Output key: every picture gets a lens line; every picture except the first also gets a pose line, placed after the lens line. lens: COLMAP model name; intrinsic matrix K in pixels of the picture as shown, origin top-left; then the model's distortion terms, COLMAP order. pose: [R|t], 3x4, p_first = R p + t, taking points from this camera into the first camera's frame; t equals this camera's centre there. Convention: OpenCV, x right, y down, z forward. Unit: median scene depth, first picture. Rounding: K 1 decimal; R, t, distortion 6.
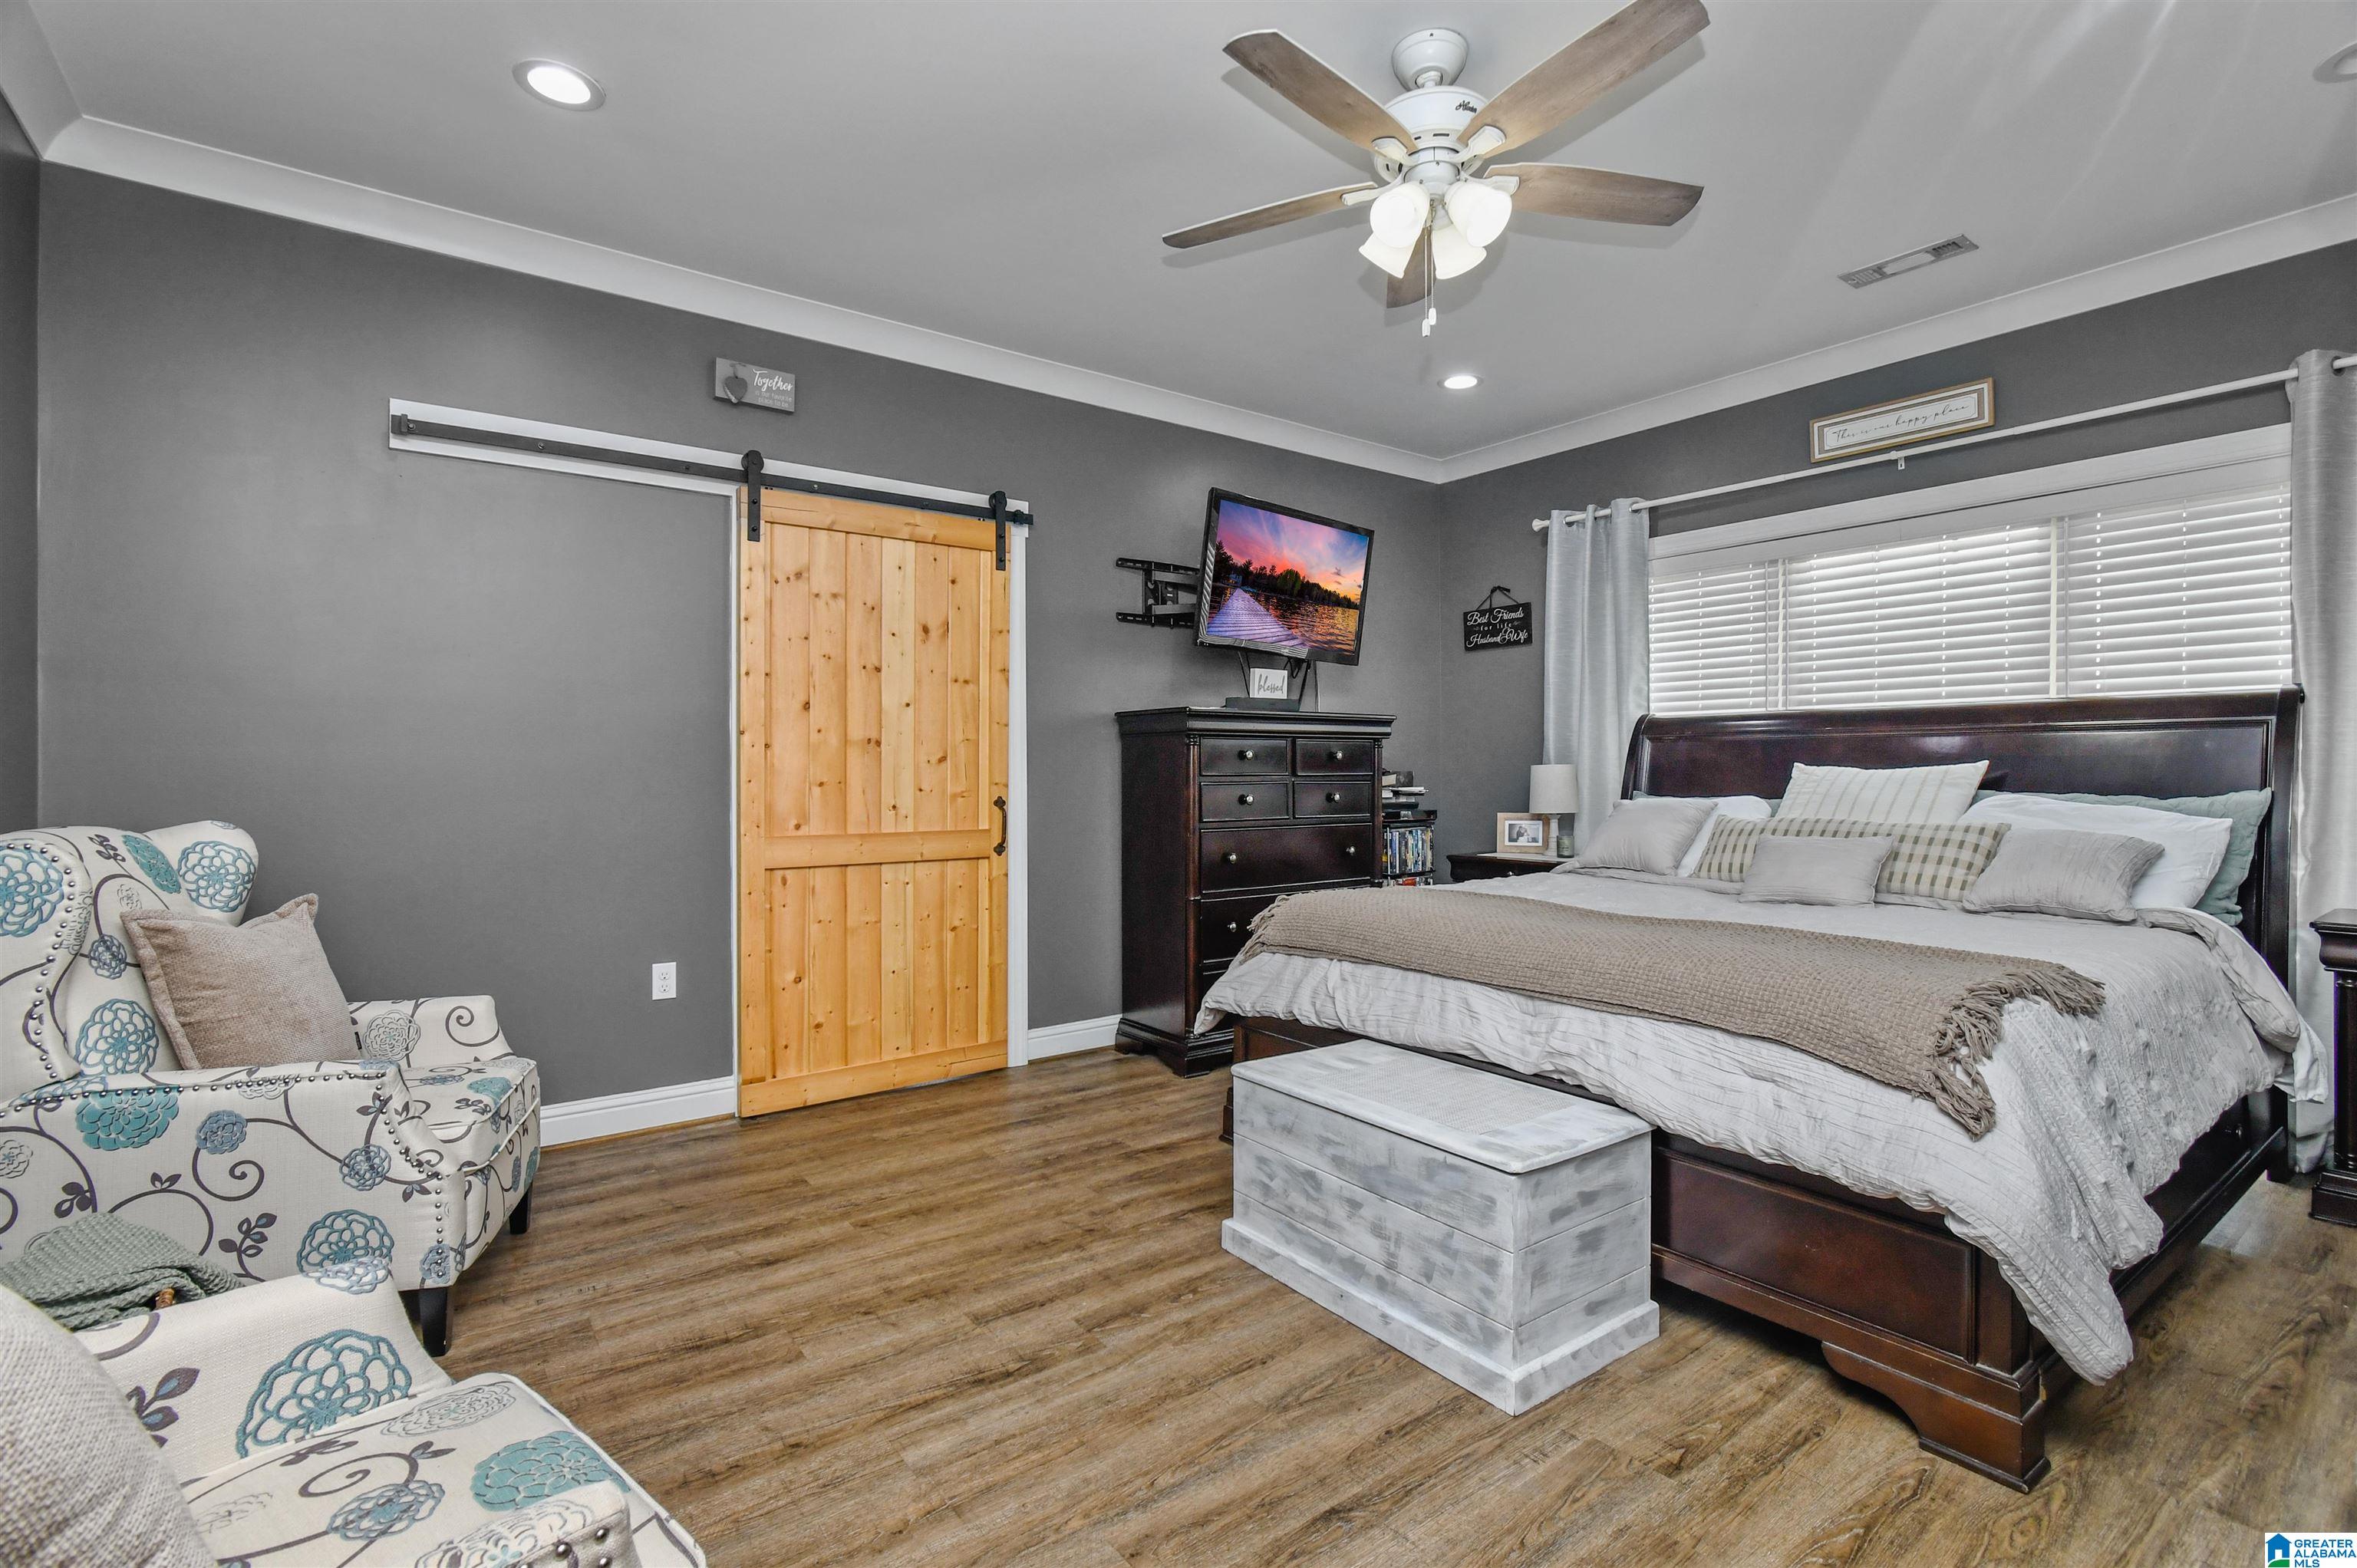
lens RADIAL K [[1076.0, 0, 1180.6], [0, 1076.0, 778.2], [0, 0, 1]] dist [-0.013981, 0.000544]
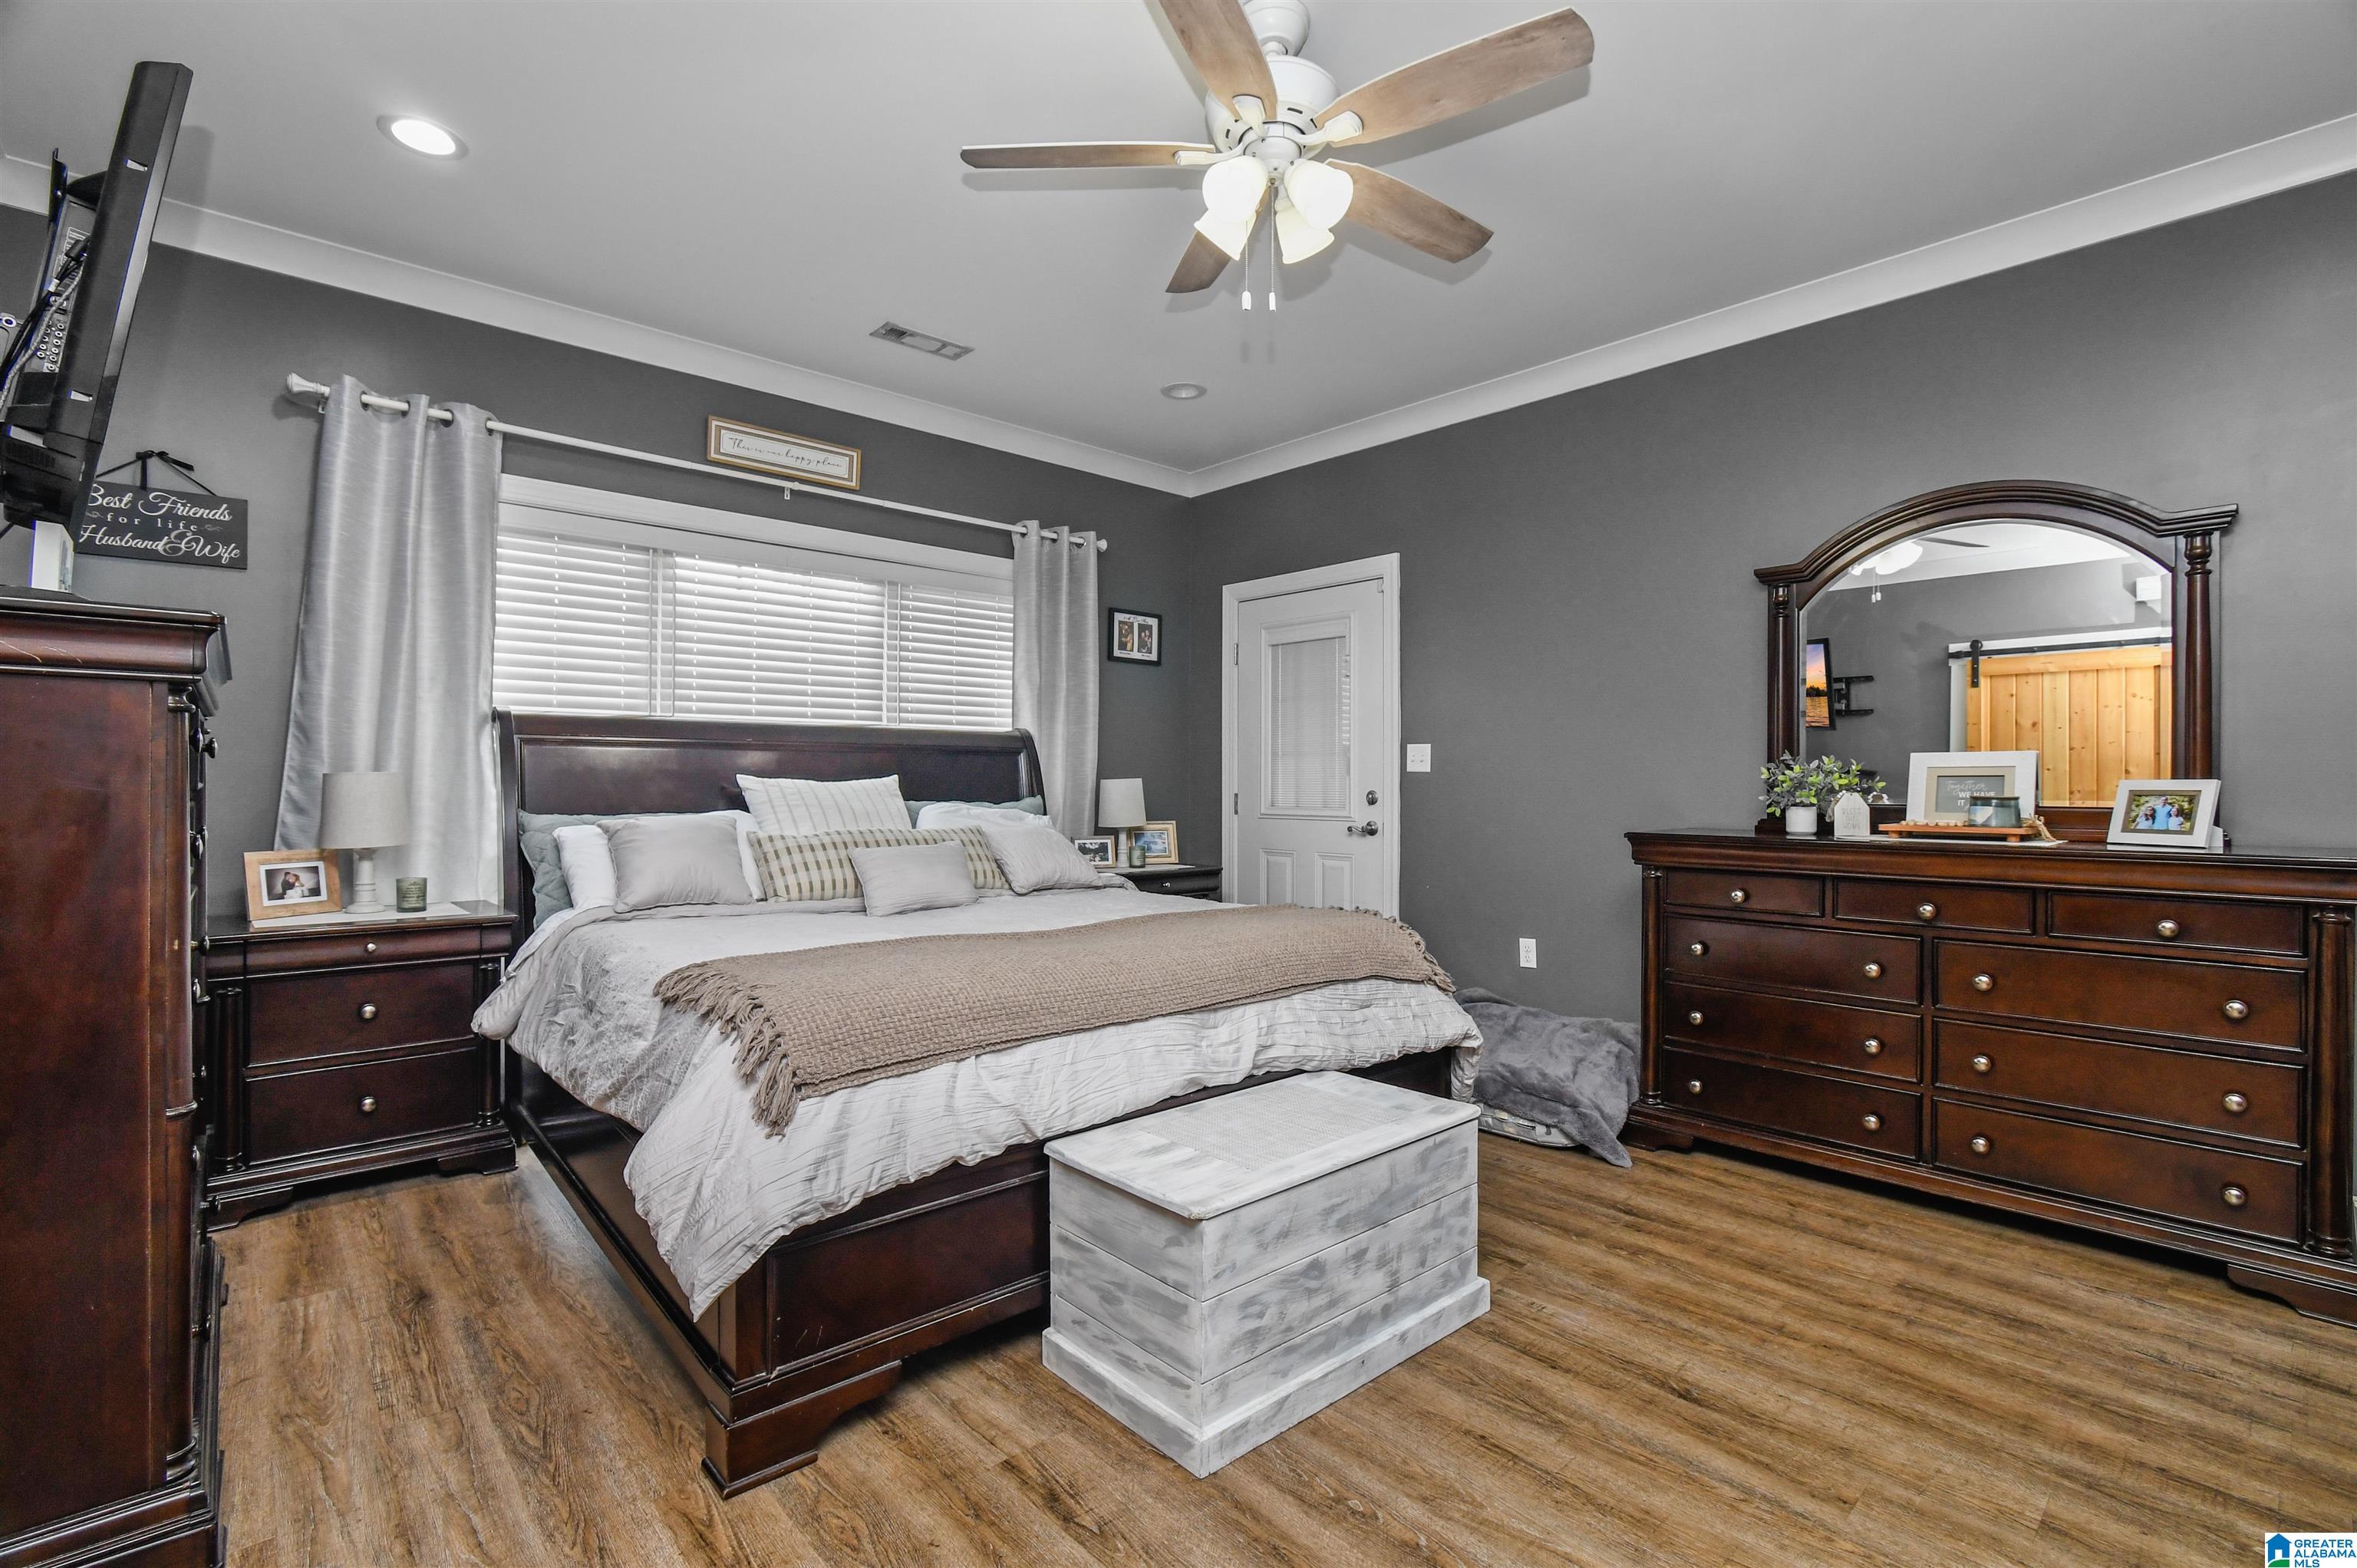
lens RADIAL K [[1076.0, 0, 1178.4], [0, 1076.0, 786.8], [0, 0, 1]] dist [-0.013981, 0.000544]
pose [[-0.106577, -0.001596, 0.994303, -0.435552], [0.003097, 0.999993, 0.001937, -0.004243], [-0.994300, 0.003286, -0.106571, 0.740094]]
